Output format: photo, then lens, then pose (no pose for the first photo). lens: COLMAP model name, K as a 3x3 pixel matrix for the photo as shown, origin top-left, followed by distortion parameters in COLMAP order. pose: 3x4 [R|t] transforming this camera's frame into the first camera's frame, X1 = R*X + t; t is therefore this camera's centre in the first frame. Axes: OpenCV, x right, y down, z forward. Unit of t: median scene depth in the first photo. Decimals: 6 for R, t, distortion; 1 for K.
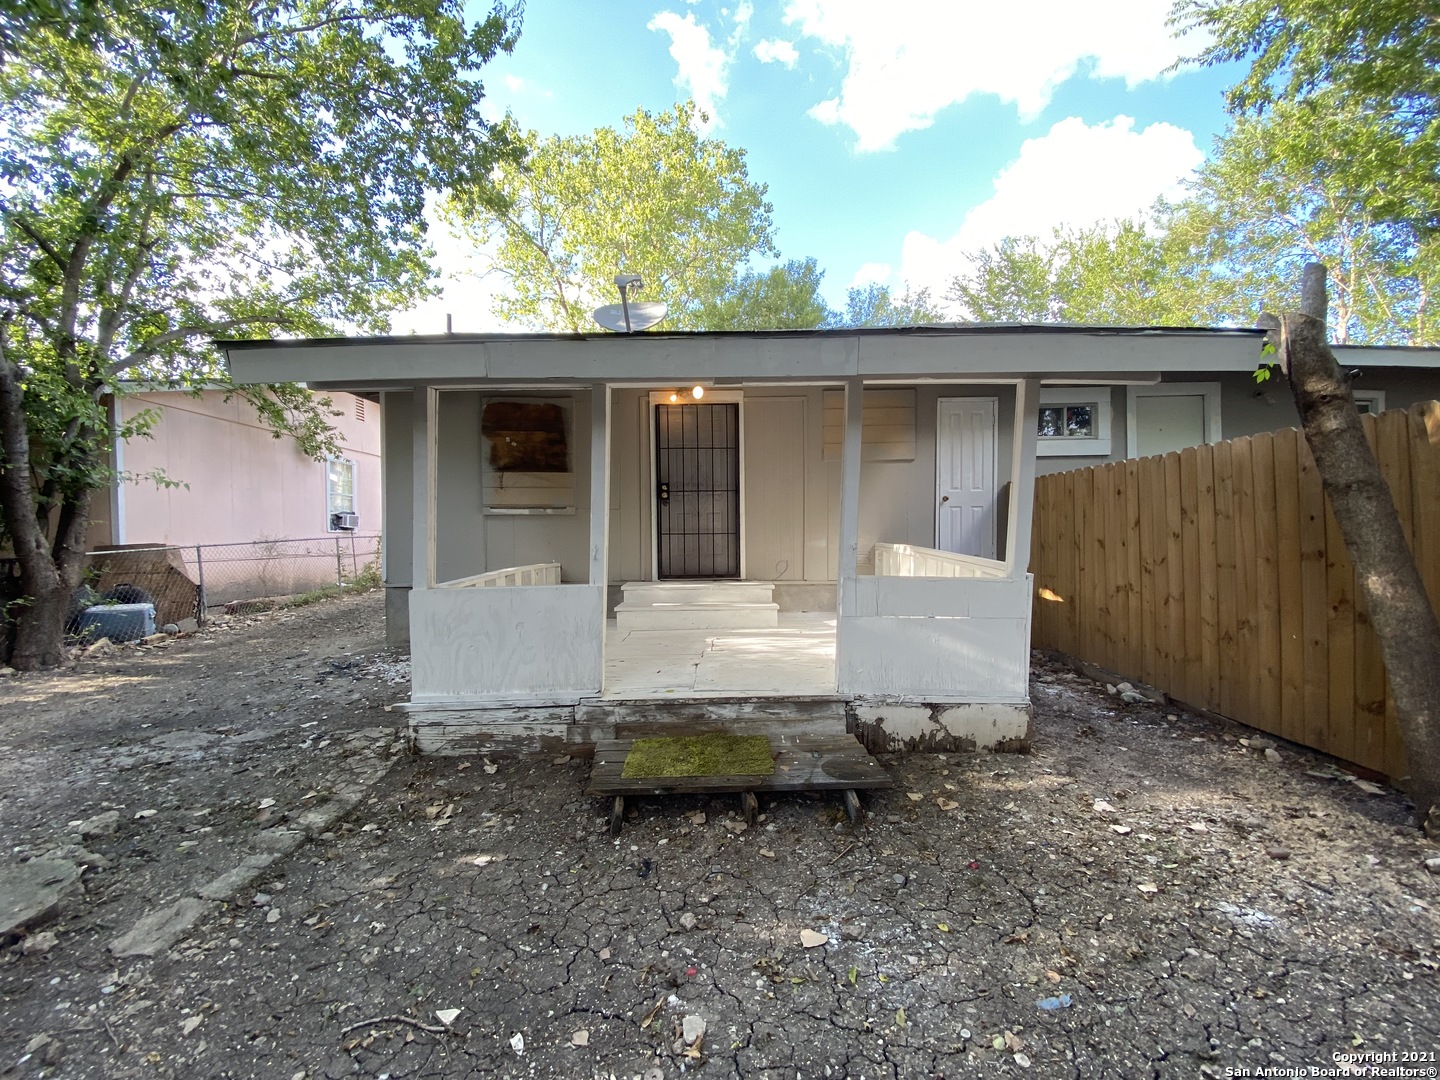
lens RADIAL K [[585.1, 0, 715.7], [0, 585.1, 540.8], [0, 0, 1]] dist [0.033569, -0.026874]
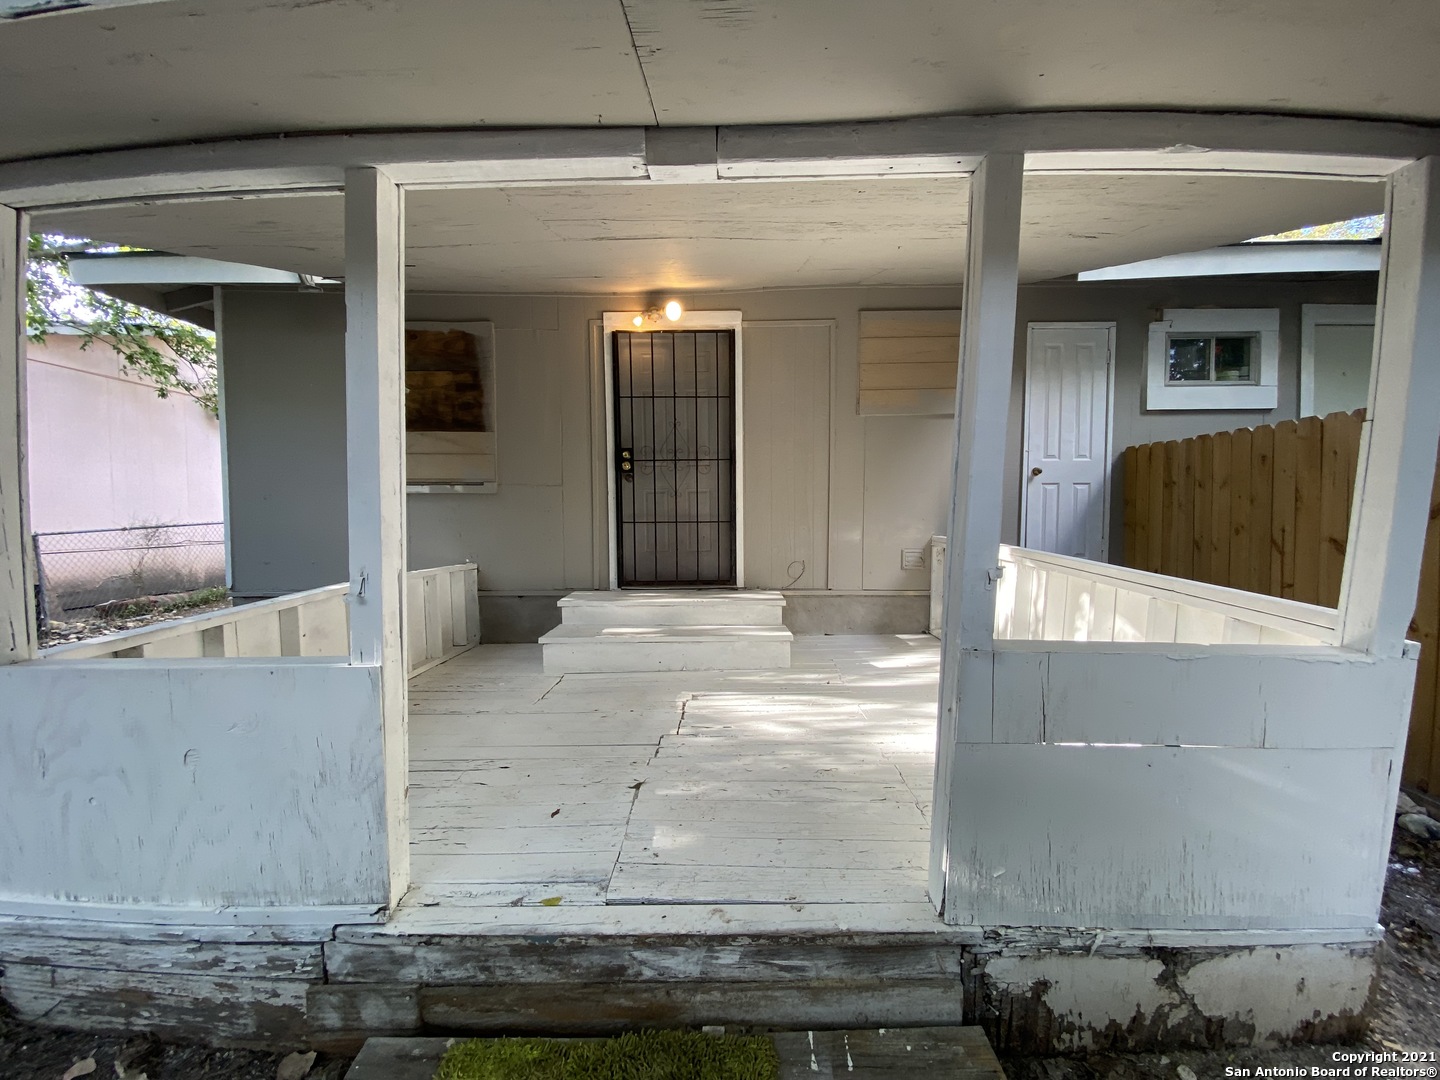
lens RADIAL K [[586.3, 0, 719.2], [0, 586.3, 542.5], [0, 0, 1]] dist [0.007998, -0.014926]
pose [[0.999974, 0.003104, -0.006444, 0.049827], [-0.002855, 0.999263, 0.038286, -0.027409], [0.006558, -0.038267, 0.999246, 0.586207]]
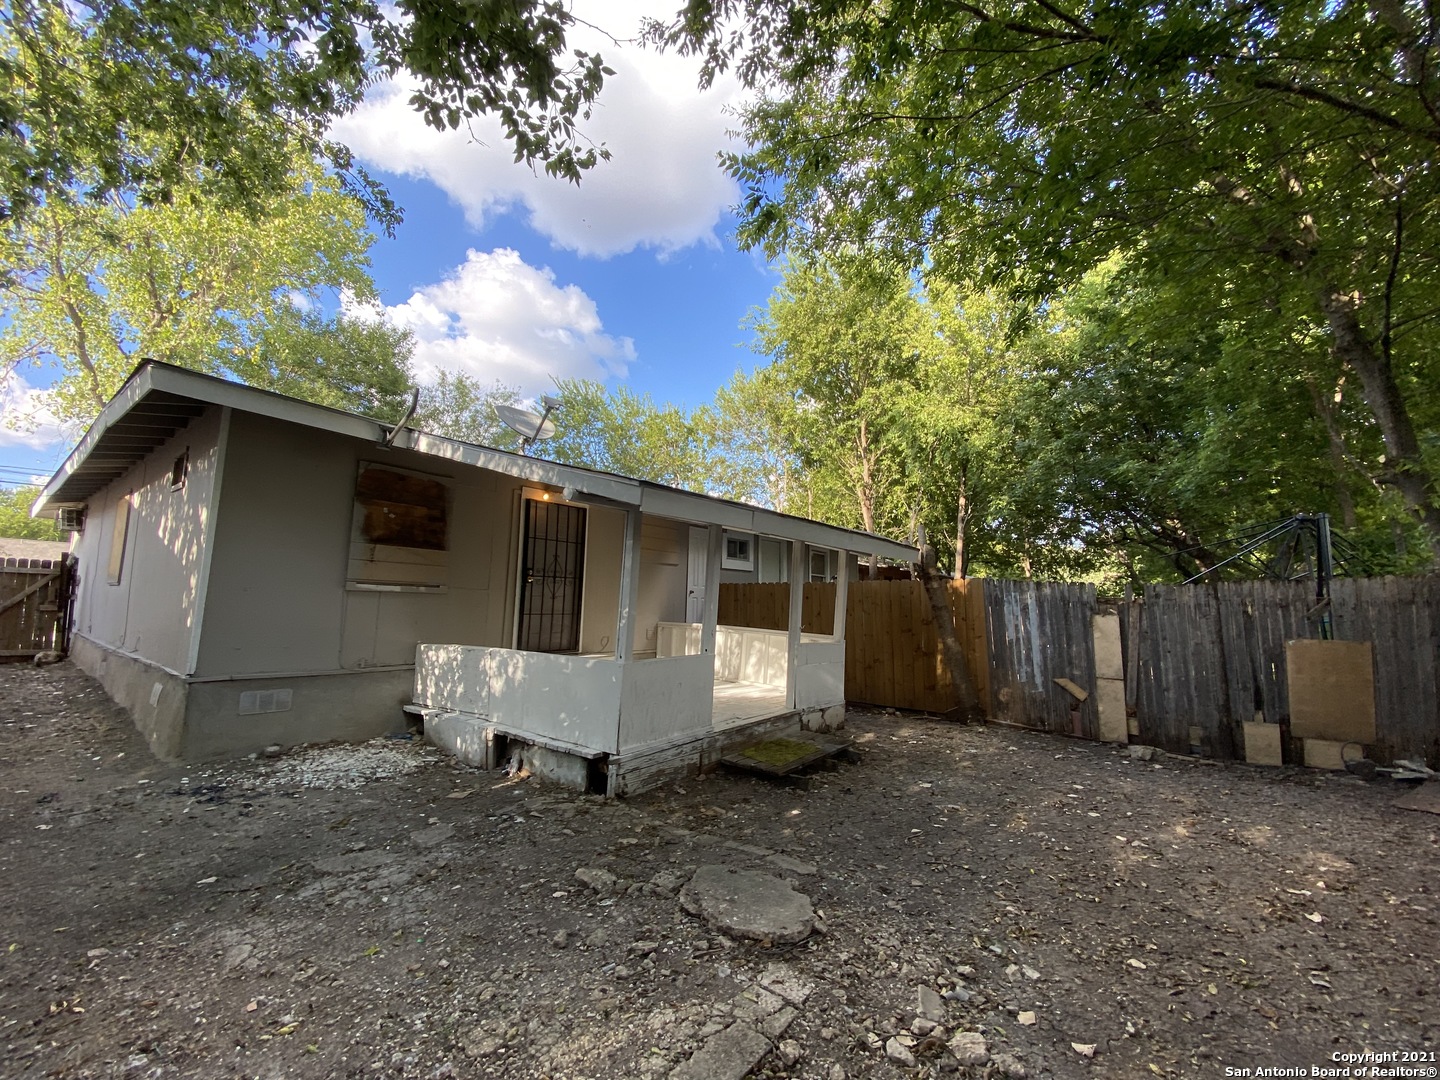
lens RADIAL K [[585.1, 0, 715.7], [0, 585.1, 540.8], [0, 0, 1]] dist [0.033569, -0.026874]
pose [[0.617293, 0.109800, 0.779033, -1.412618], [-0.013696, 0.991563, -0.128902, -0.020964], [-0.786614, 0.068900, 0.613589, 0.041235]]
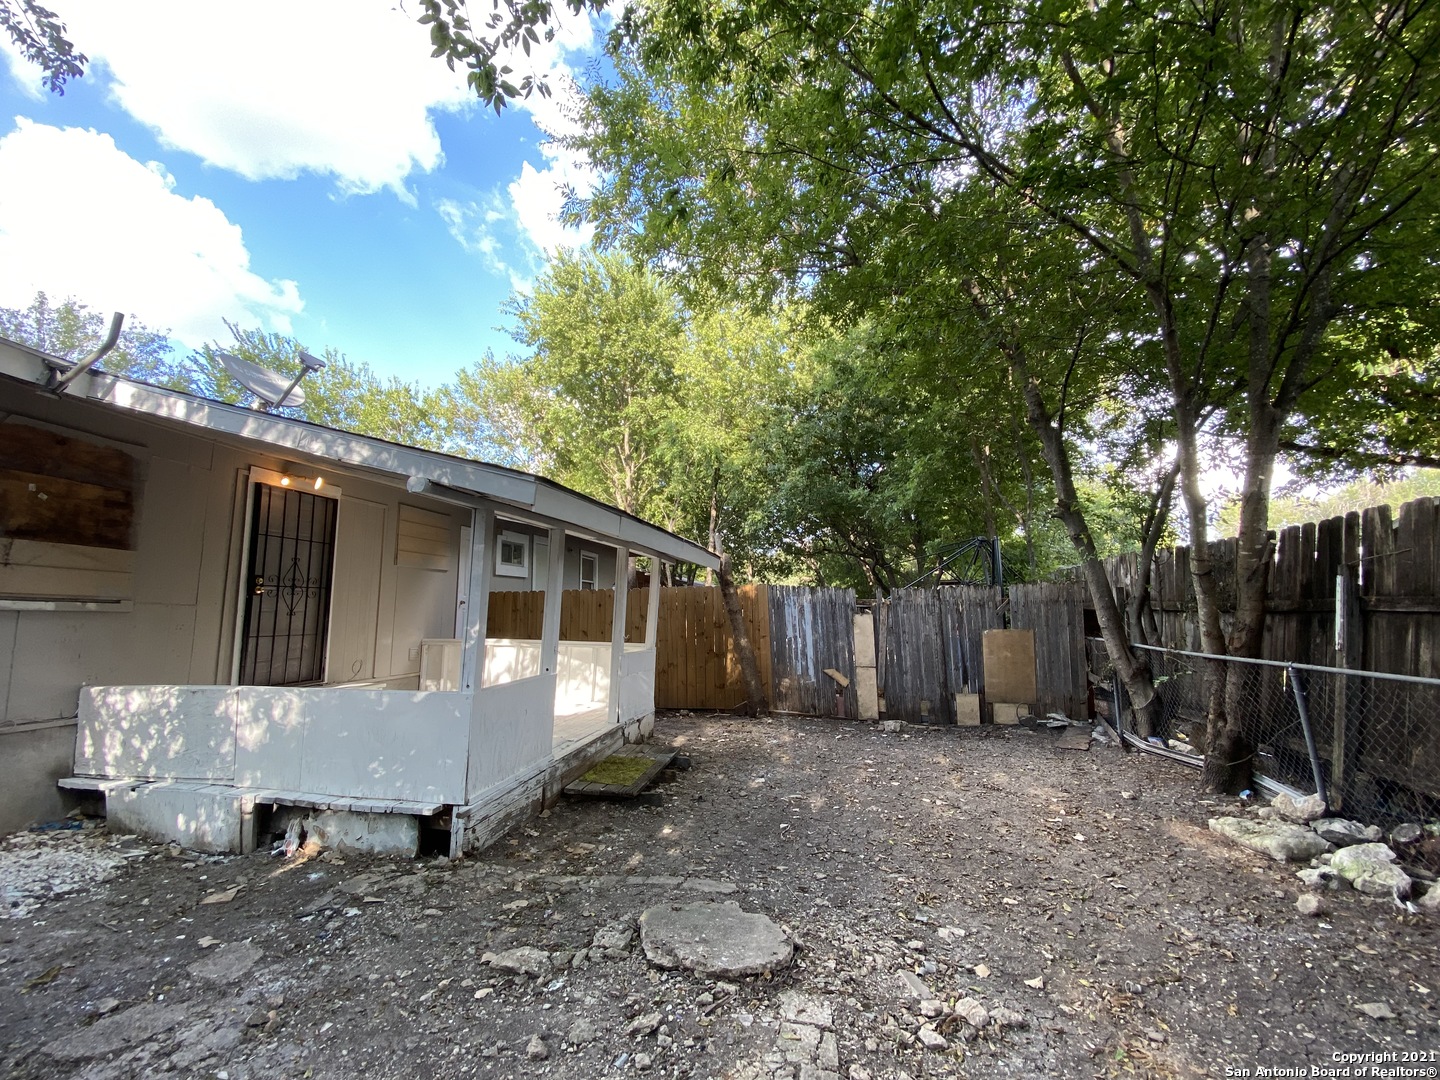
lens RADIAL K [[585.1, 0, 715.7], [0, 585.1, 540.8], [0, 0, 1]] dist [0.033569, -0.026874]
pose [[0.193314, 0.127389, 0.972832, -1.501250], [0.021417, 0.990751, -0.133992, -0.037525], [-0.980903, 0.046738, 0.188798, 0.357884]]
